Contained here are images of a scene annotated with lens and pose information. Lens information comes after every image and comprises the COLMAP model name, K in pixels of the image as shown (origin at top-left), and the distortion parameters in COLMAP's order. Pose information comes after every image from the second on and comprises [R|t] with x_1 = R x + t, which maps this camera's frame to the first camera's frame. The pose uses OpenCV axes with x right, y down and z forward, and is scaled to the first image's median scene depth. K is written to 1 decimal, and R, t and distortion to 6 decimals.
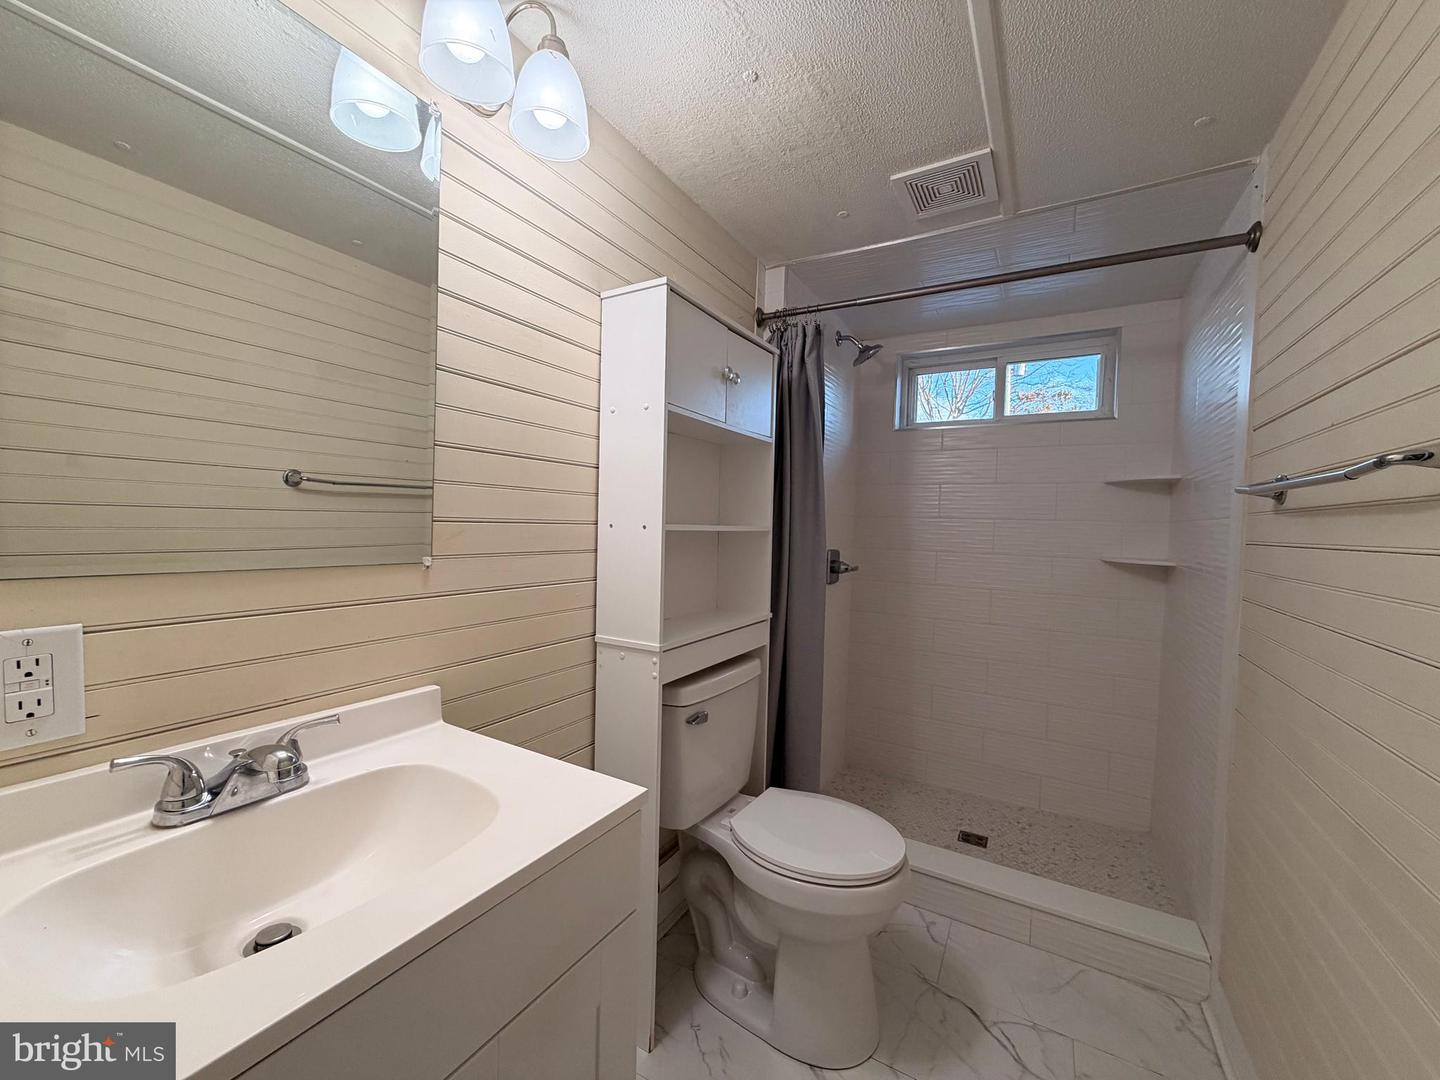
lens RADIAL K [[571.7, 0, 714.4], [0, 571.7, 543.9], [0, 0, 1]] dist [-0.001010, 0.000200]
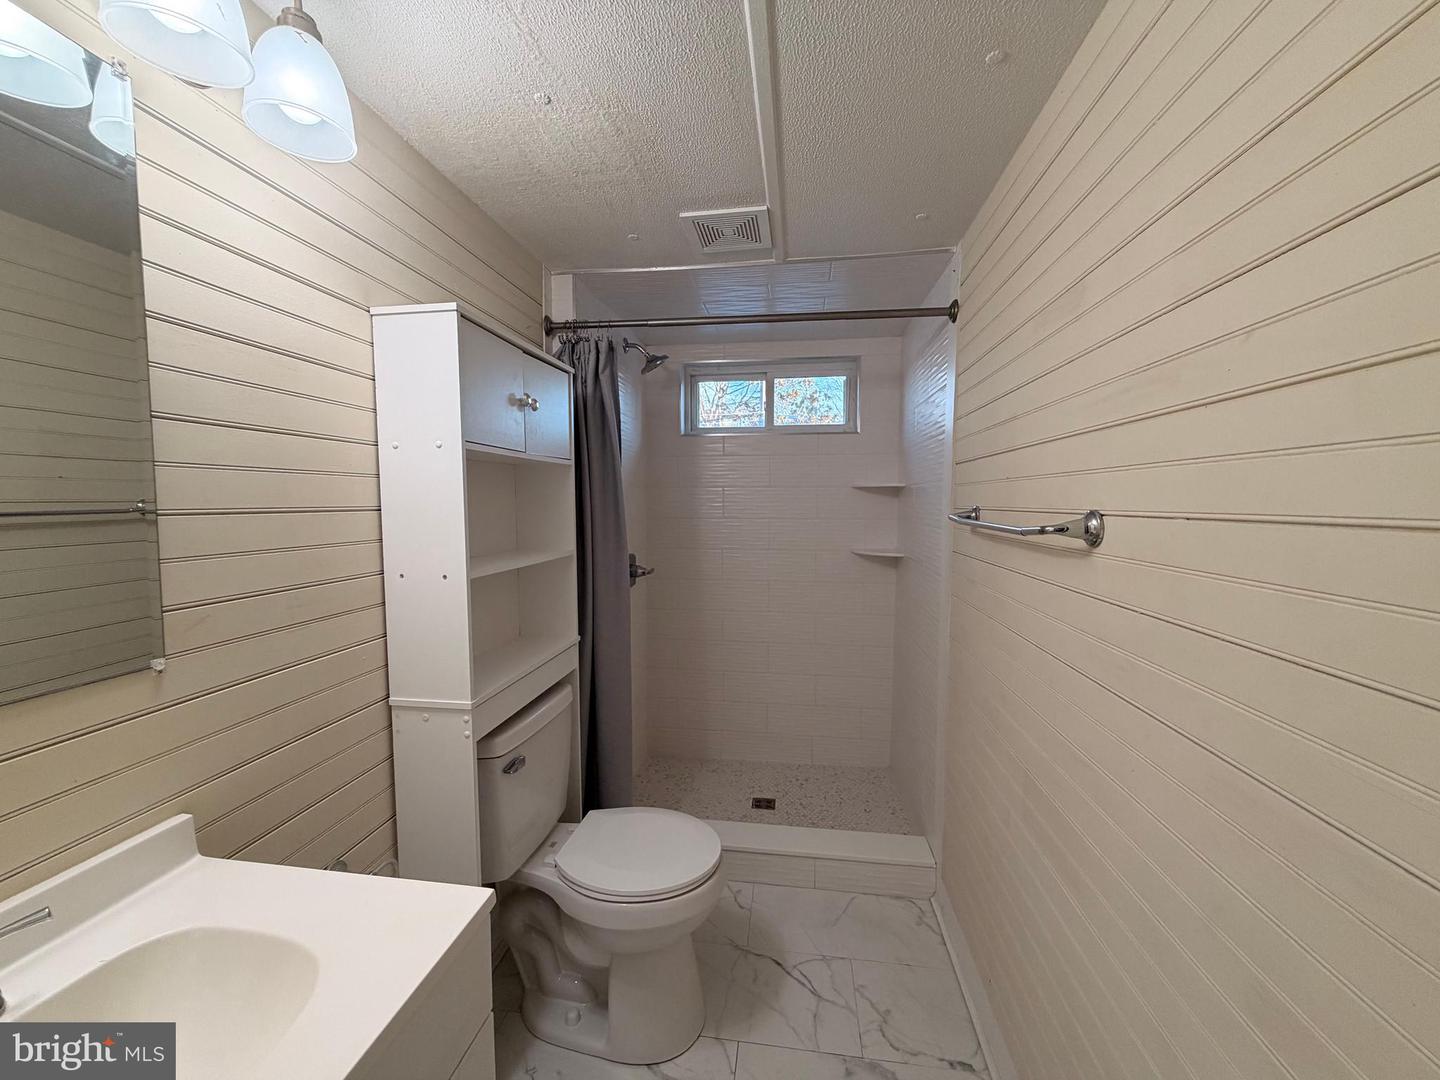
lens RADIAL K [[571.7, 0, 713.7], [0, 571.7, 542.3], [0, 0, 1]] dist [-0.001010, 0.000200]
pose [[0.927163, -0.055004, 0.370597, -0.053864], [0.038136, 0.997882, 0.052698, -0.105100], [-0.372711, -0.034727, 0.927297, -0.004520]]
